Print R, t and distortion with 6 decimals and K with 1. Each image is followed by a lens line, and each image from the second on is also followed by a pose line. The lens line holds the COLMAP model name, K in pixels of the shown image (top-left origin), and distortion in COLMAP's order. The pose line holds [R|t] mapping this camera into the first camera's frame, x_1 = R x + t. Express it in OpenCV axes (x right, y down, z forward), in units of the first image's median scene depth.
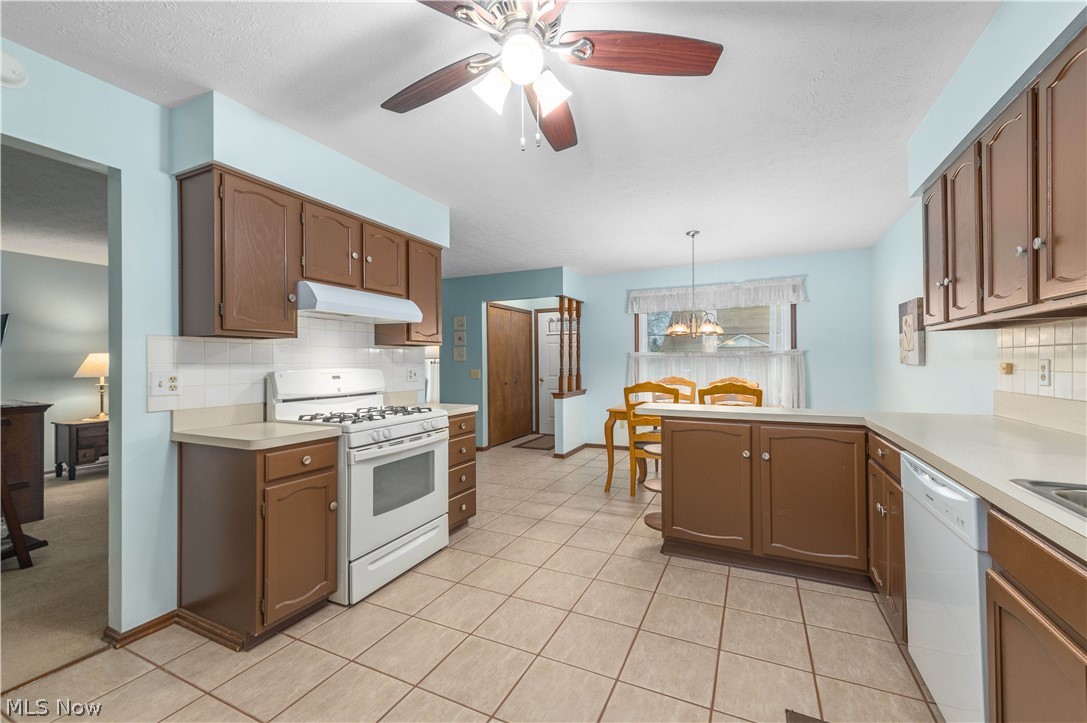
lens RADIAL K [[430.7, 0, 557.8], [0, 430.7, 363.5], [0, 0, 1]] dist [0.019012, -0.005107]
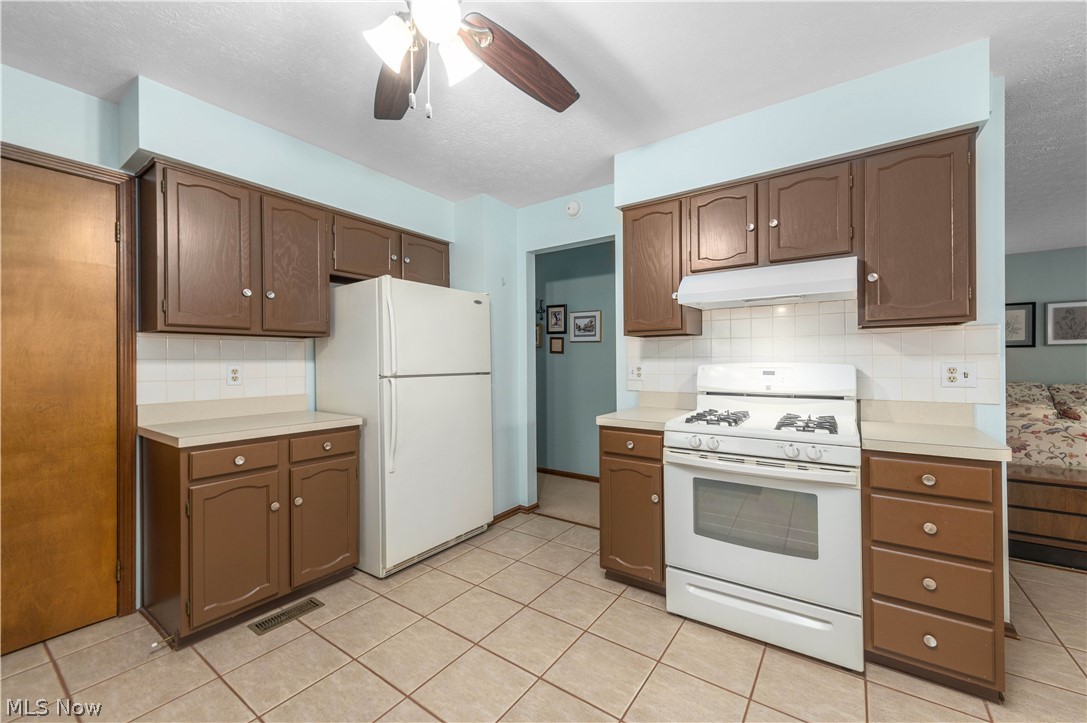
lens RADIAL K [[430.7, 0, 551.1], [0, 430.7, 359.3], [0, 0, 1]] dist [0.019012, -0.005107]
pose [[-0.165726, 0.003833, -0.986164, 0.385333], [0.009284, 0.999954, 0.002326, -0.001134], [0.986128, -0.008771, -0.165754, 0.696531]]
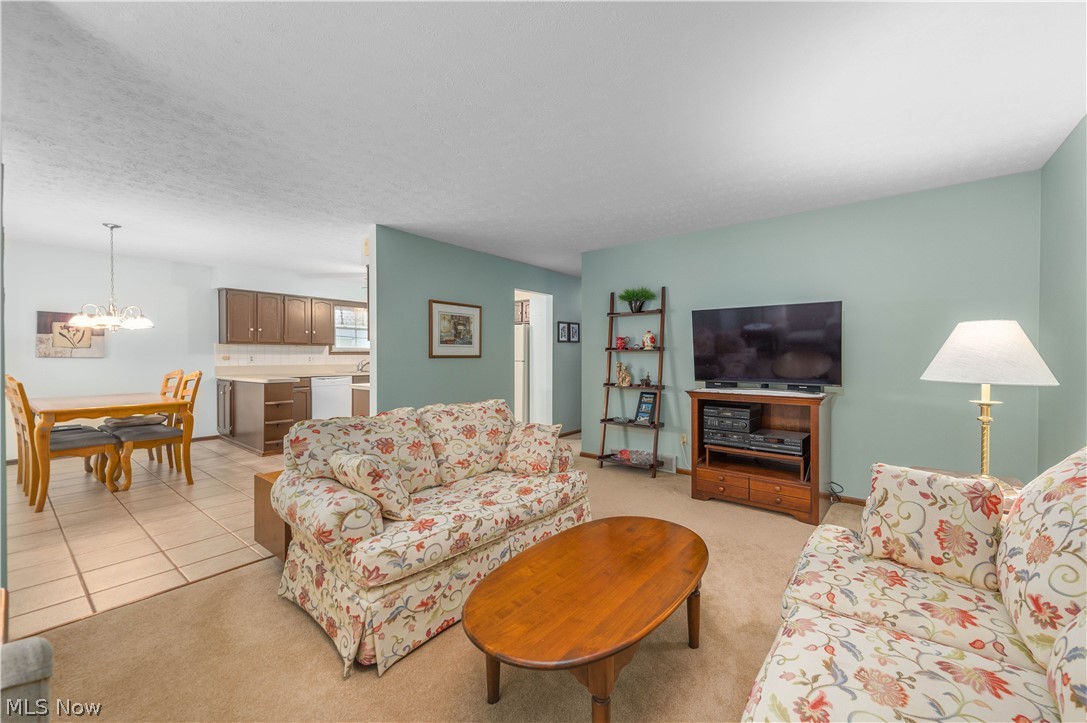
lens RADIAL K [[430.7, 0, 558.1], [0, 430.7, 361.3], [0, 0, 1]] dist [0.019012, -0.005107]
pose [[-0.976860, 0.002385, 0.213866, -1.326710], [0.004845, 0.999928, 0.010982, 0.009605], [-0.213825, 0.011764, -0.976801, 2.569881]]
